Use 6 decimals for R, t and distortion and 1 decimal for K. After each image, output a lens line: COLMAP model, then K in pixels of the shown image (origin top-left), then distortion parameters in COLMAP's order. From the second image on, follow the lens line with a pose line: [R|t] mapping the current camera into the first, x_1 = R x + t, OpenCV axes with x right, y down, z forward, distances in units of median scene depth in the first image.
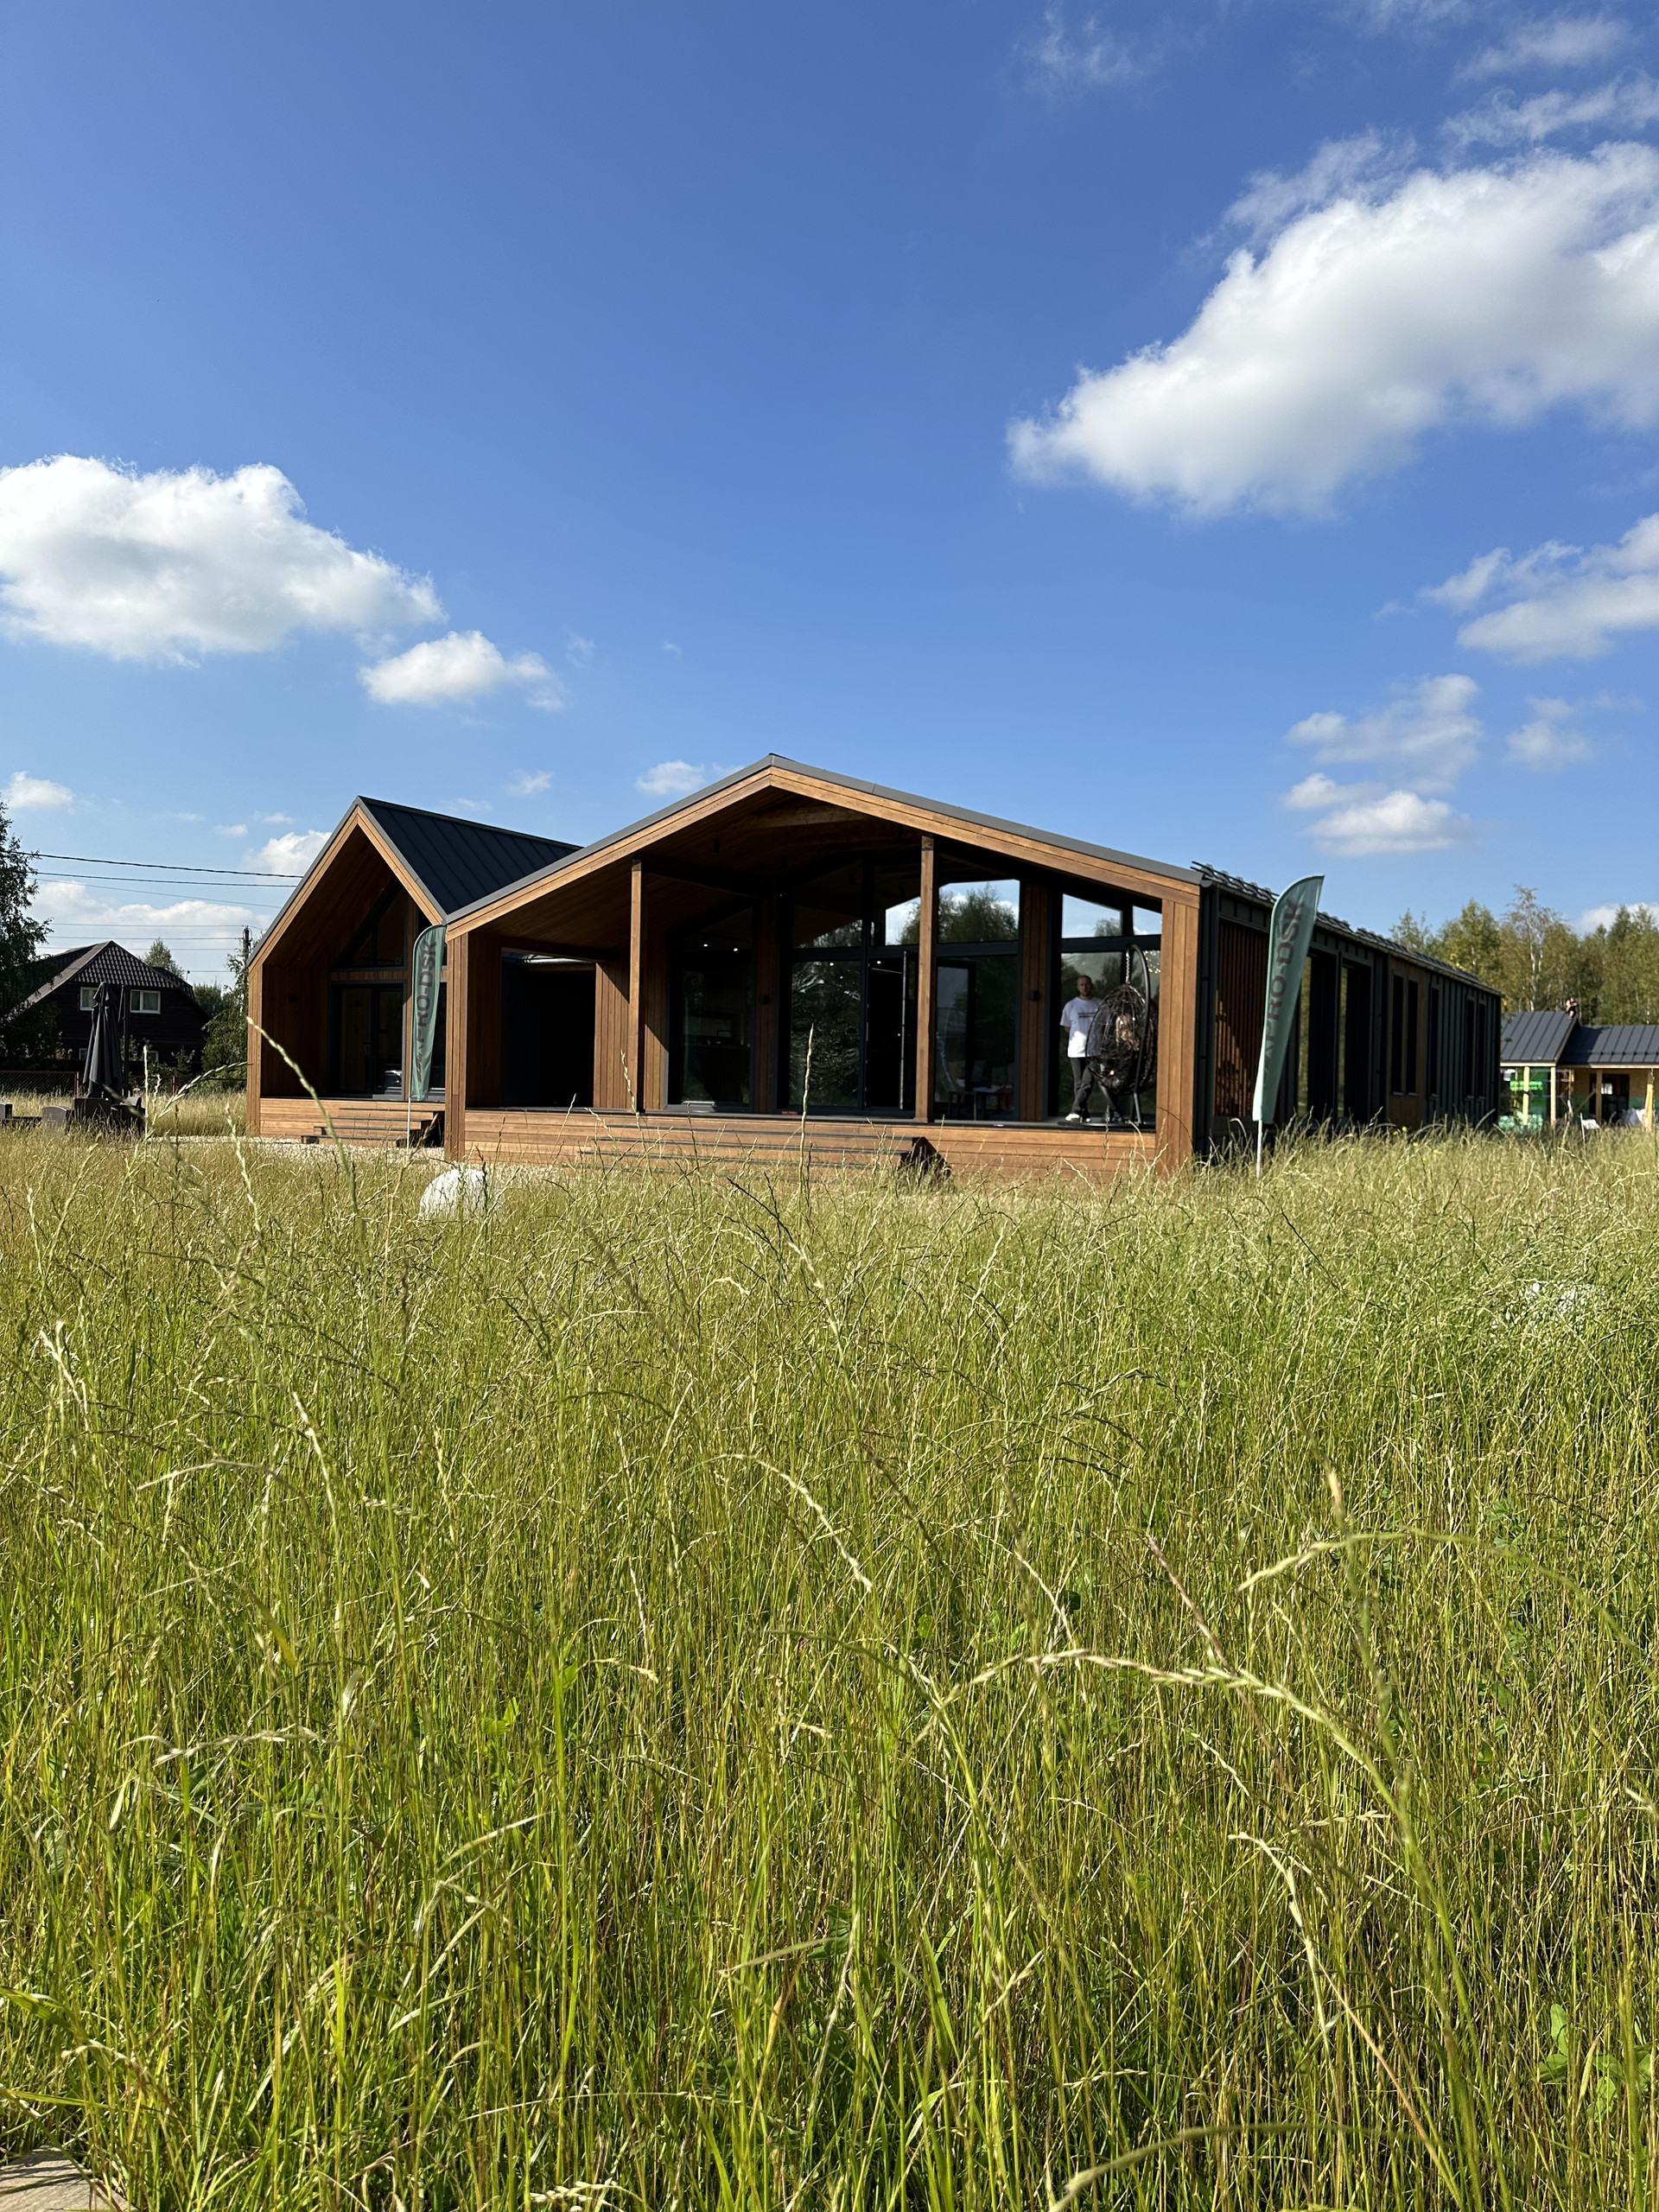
lens RADIAL K [[1595.2, 0, 846.5], [0, 1595.2, 1099.2], [0, 0, 1]] dist [0.065612, -0.050511]
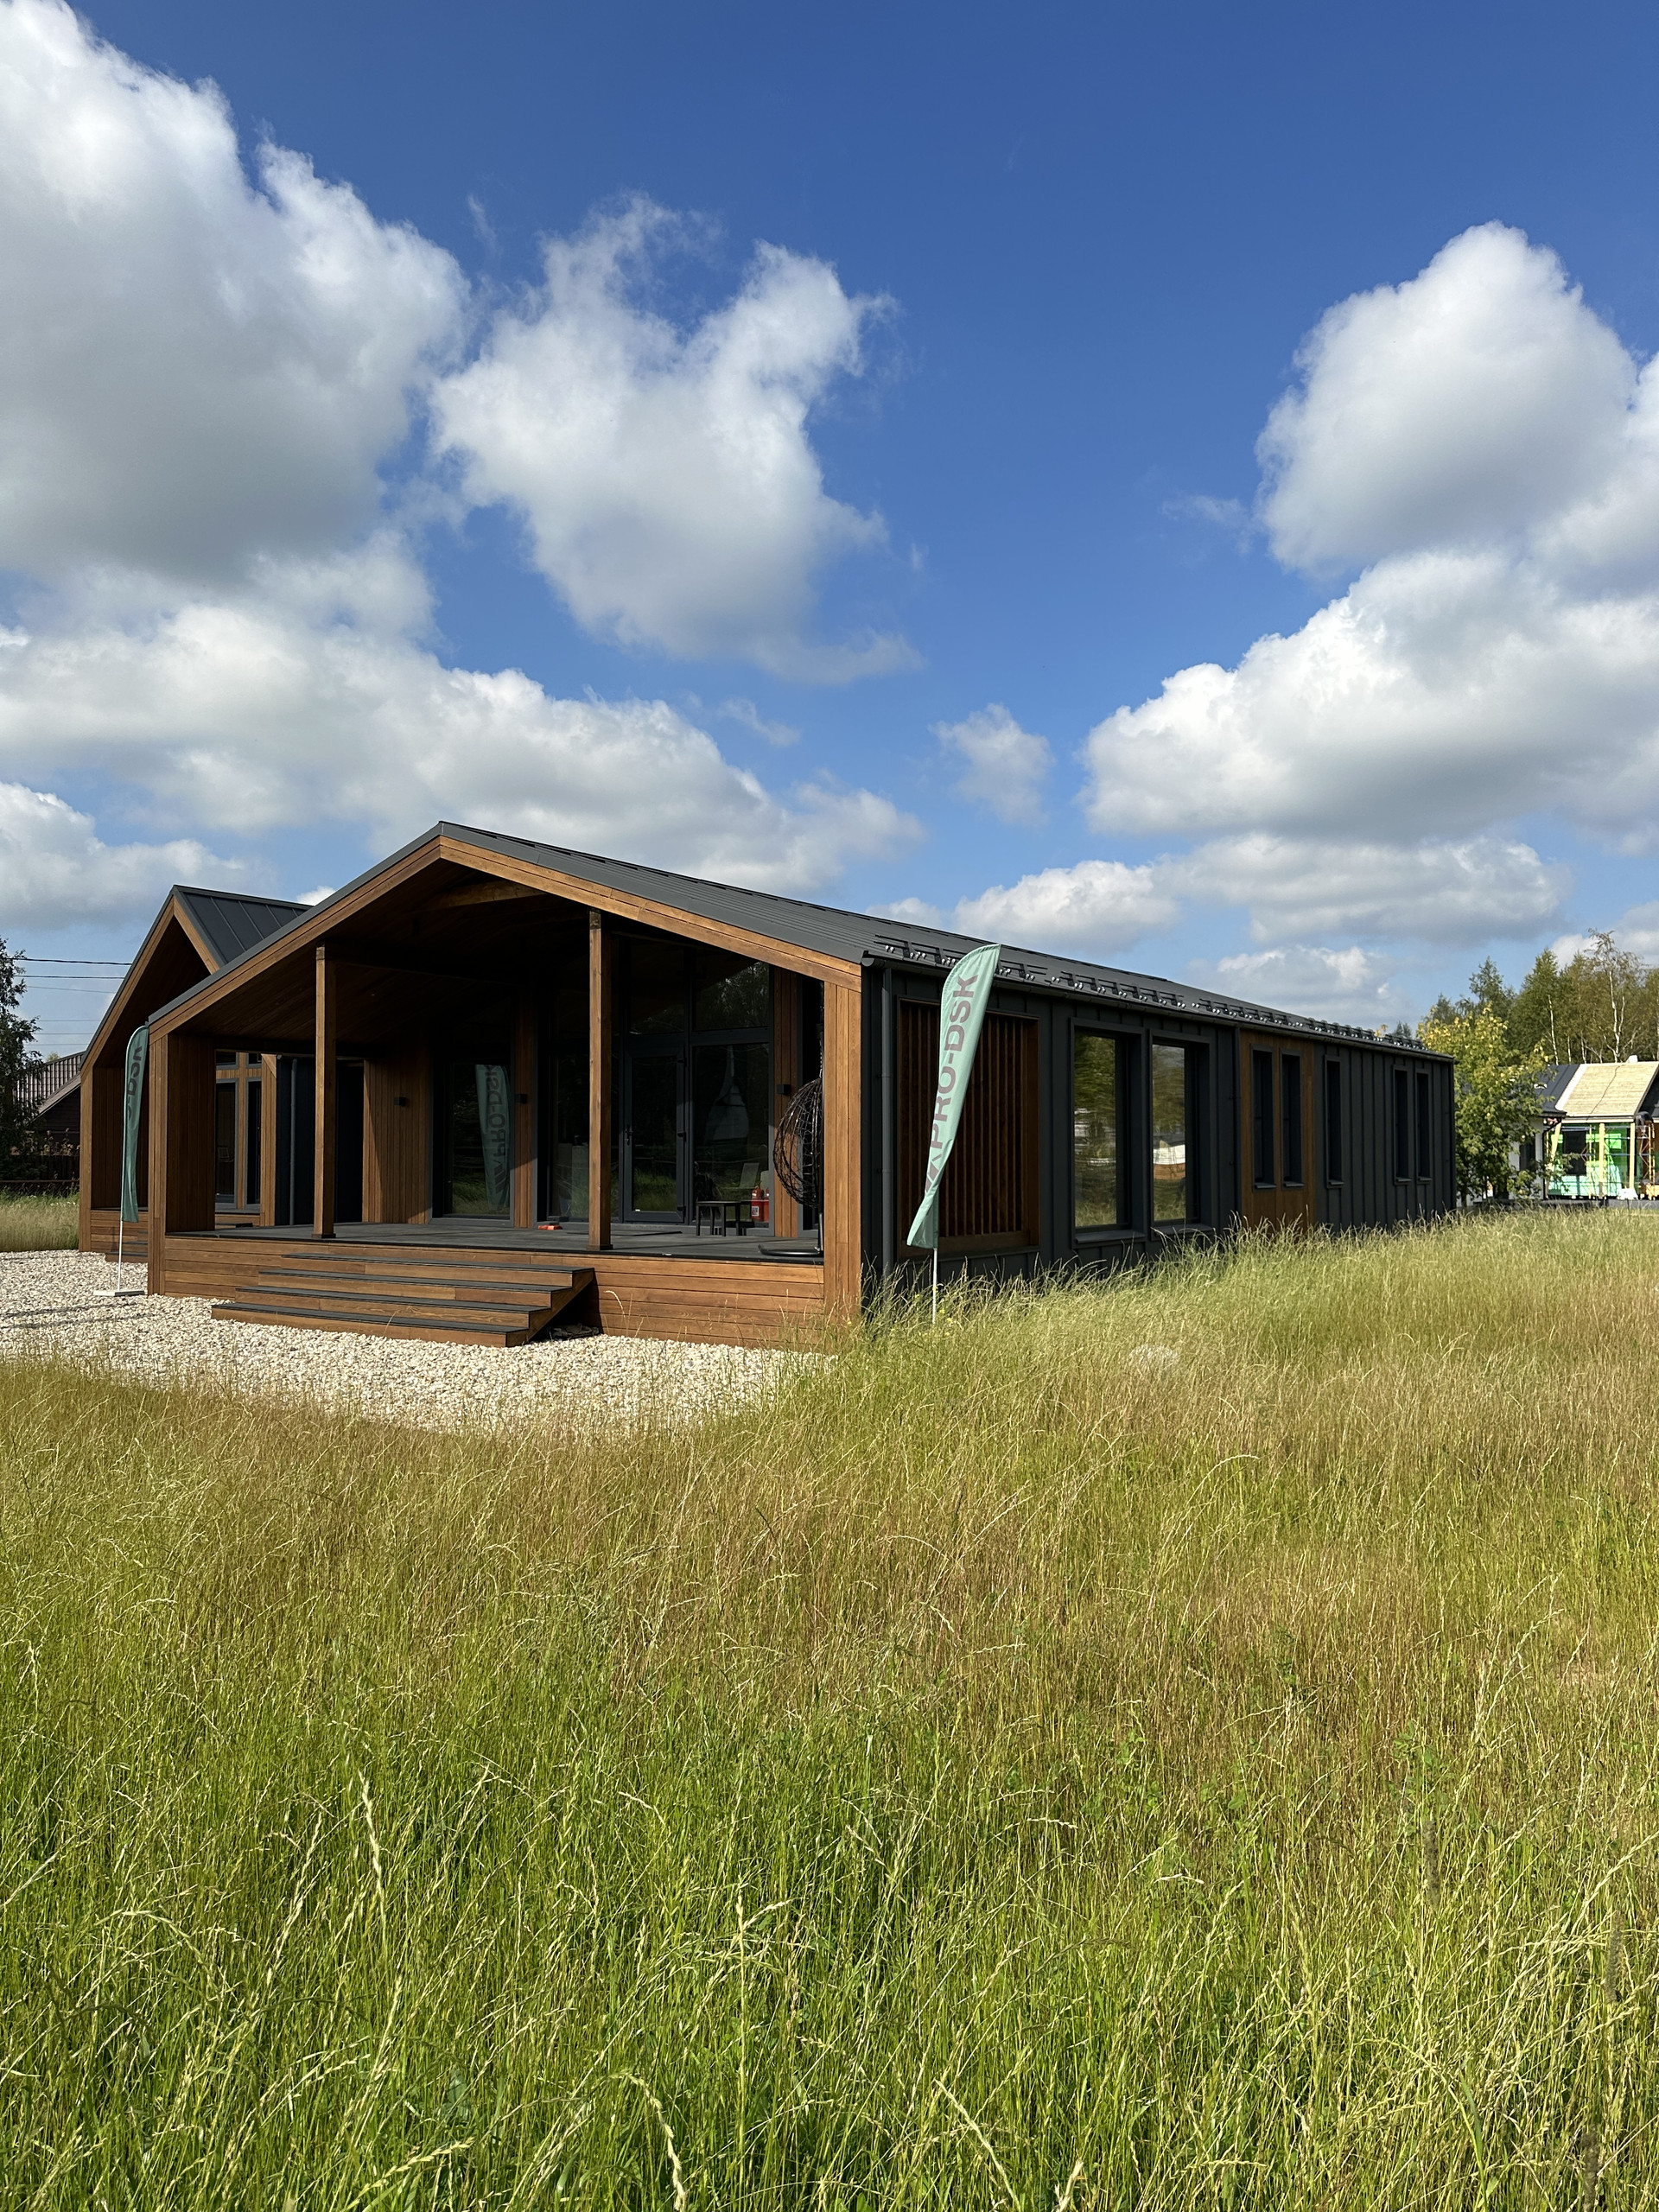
lens RADIAL K [[1595.2, 0, 853.5], [0, 1595.2, 1094.1], [0, 0, 1]] dist [0.065612, -0.050511]
pose [[0.997297, -0.027048, -0.068317, 0.187619], [0.024073, 0.998741, -0.044009, -0.020863], [0.069422, 0.042246, 0.996692, 0.125405]]
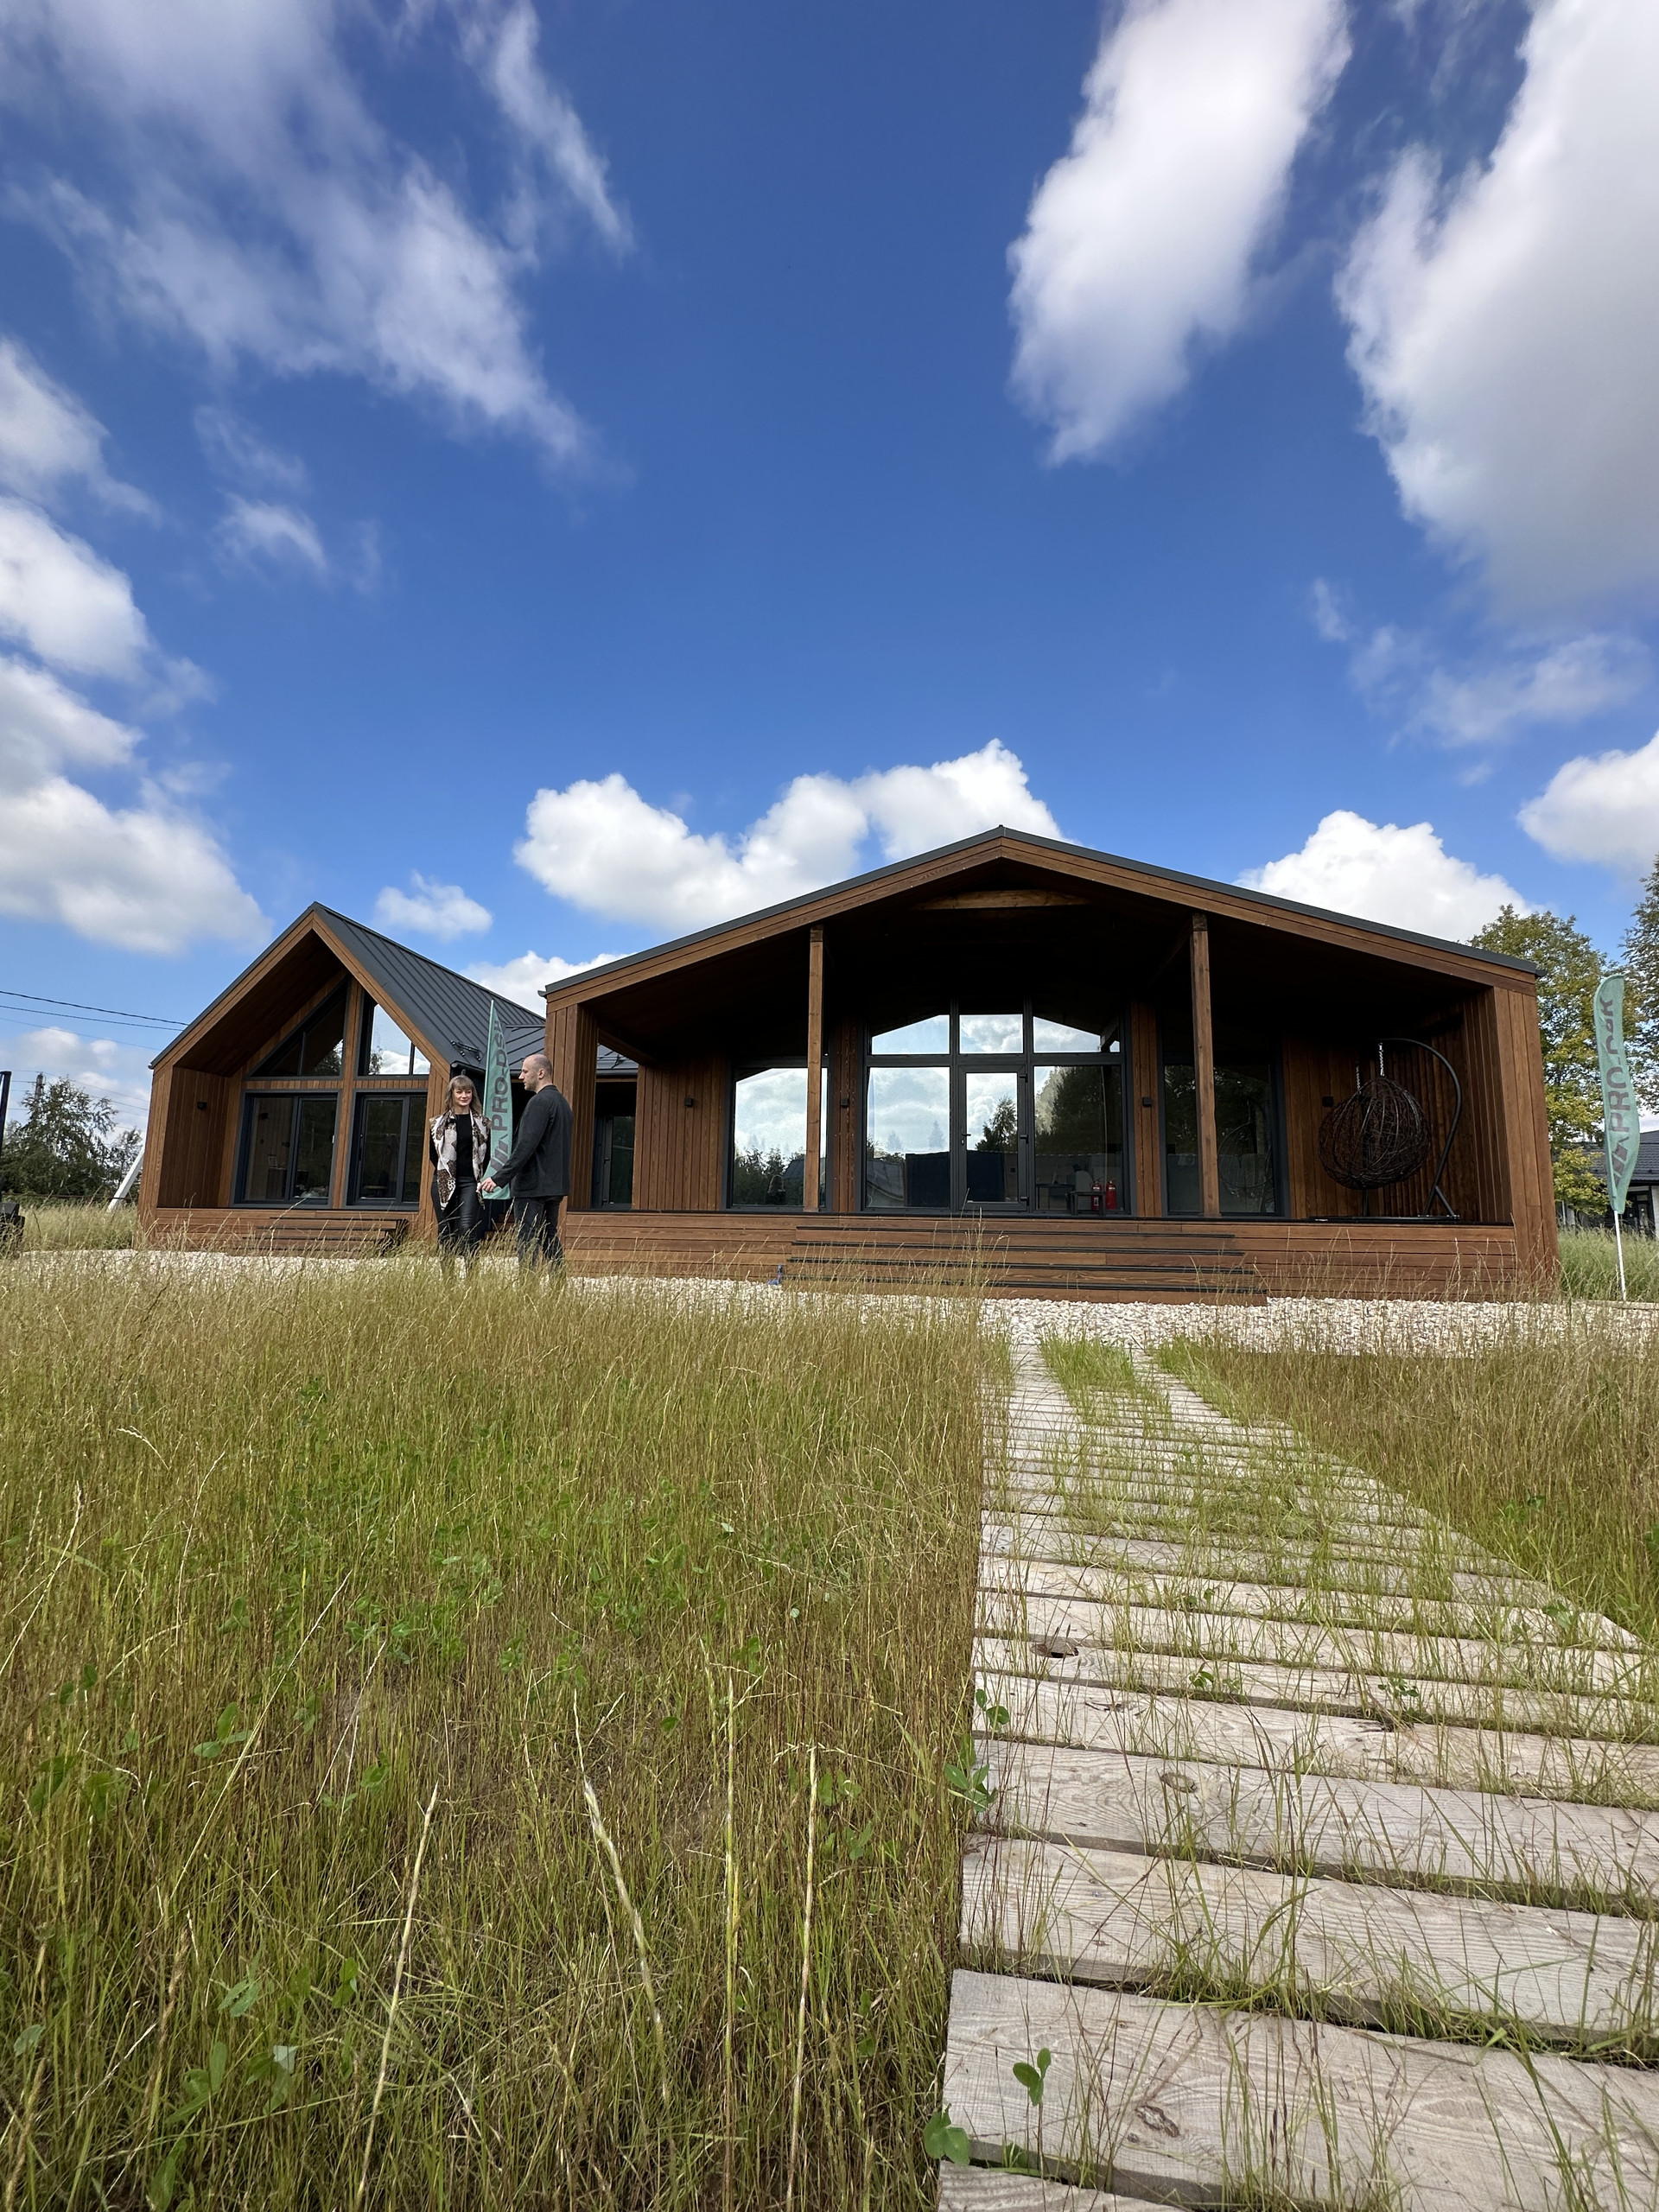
lens RADIAL K [[916.4, 0, 840.2], [0, 916.4, 1091.9], [0, 0, 1]] dist [-0.001014, 0.000414]
pose [[0.919813, 0.050809, 0.389054, -0.273582], [0.004252, 0.990231, -0.139373, 0.011307], [-0.392335, 0.129851, 0.910611, 0.459577]]
